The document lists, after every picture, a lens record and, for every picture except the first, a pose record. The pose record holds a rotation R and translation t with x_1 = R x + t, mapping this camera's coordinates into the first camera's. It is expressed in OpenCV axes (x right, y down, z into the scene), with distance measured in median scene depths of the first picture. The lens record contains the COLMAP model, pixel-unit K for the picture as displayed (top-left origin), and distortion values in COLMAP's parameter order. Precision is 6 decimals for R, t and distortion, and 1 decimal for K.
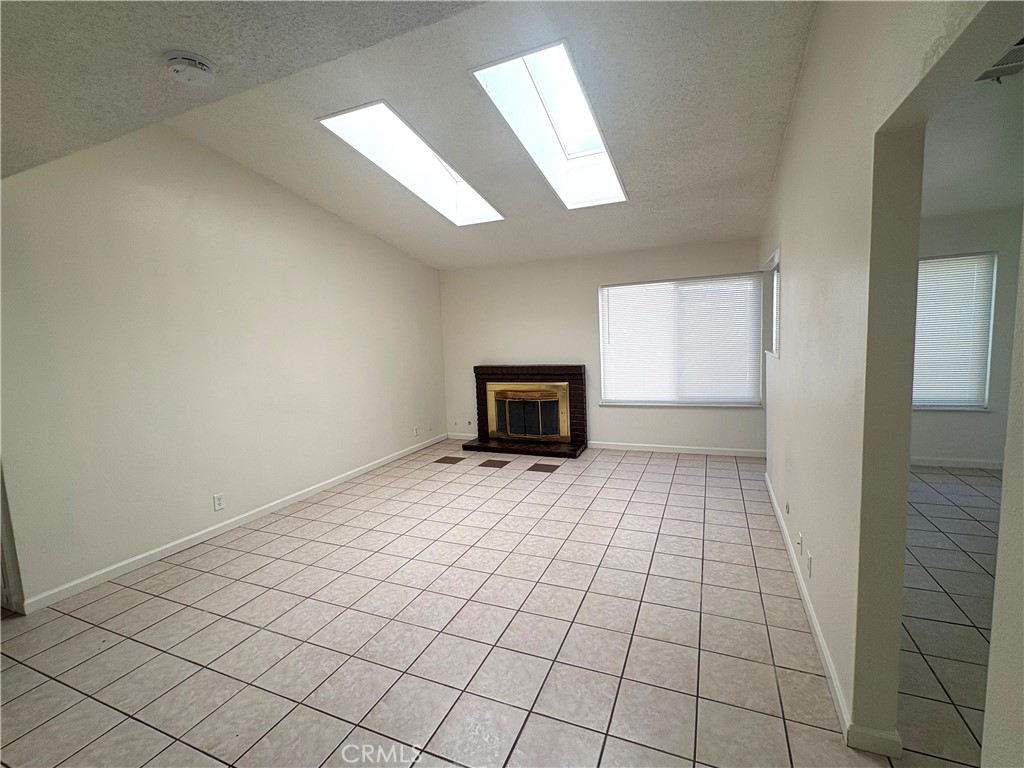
lens RADIAL K [[458.6, 0, 513.3], [0, 458.6, 381.8], [0, 0, 1]] dist [-0.005753, -0.000517]
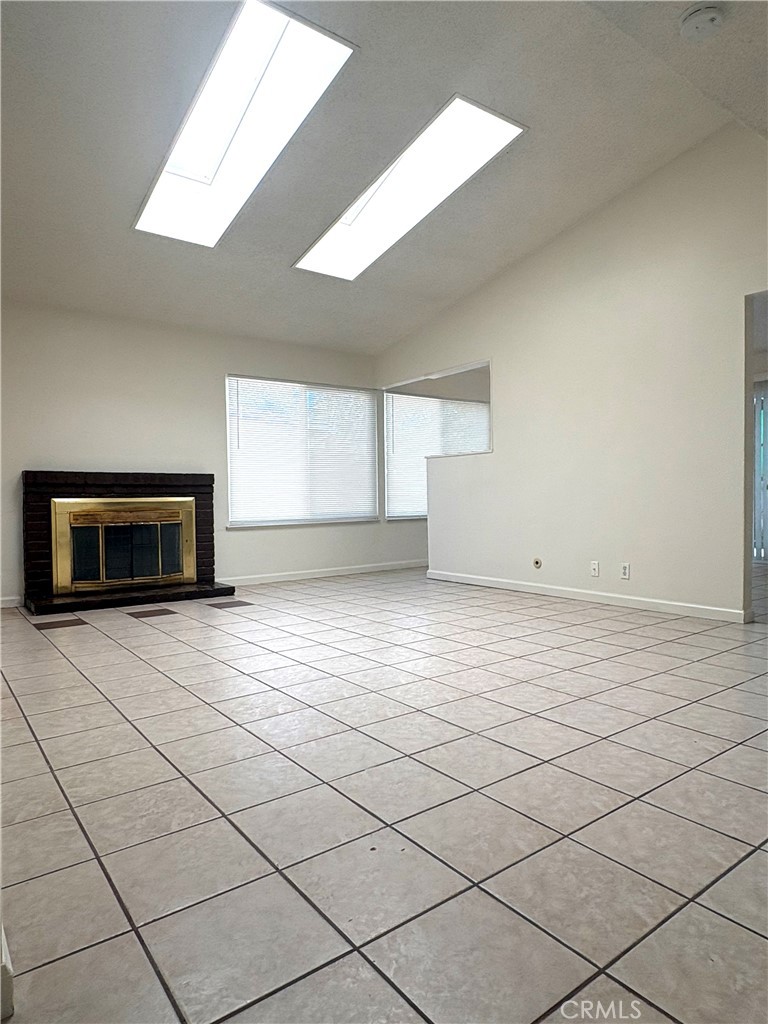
lens RADIAL K [[627.1, 0, 383.5], [0, 627.1, 512.1], [0, 0, 1]] dist [0.004593, 0.000278]
pose [[0.501960, 0.018041, 0.864703, -0.574387], [0.077919, 0.994774, -0.065987, 0.111504], [-0.861374, 0.100499, 0.497931, 0.258844]]
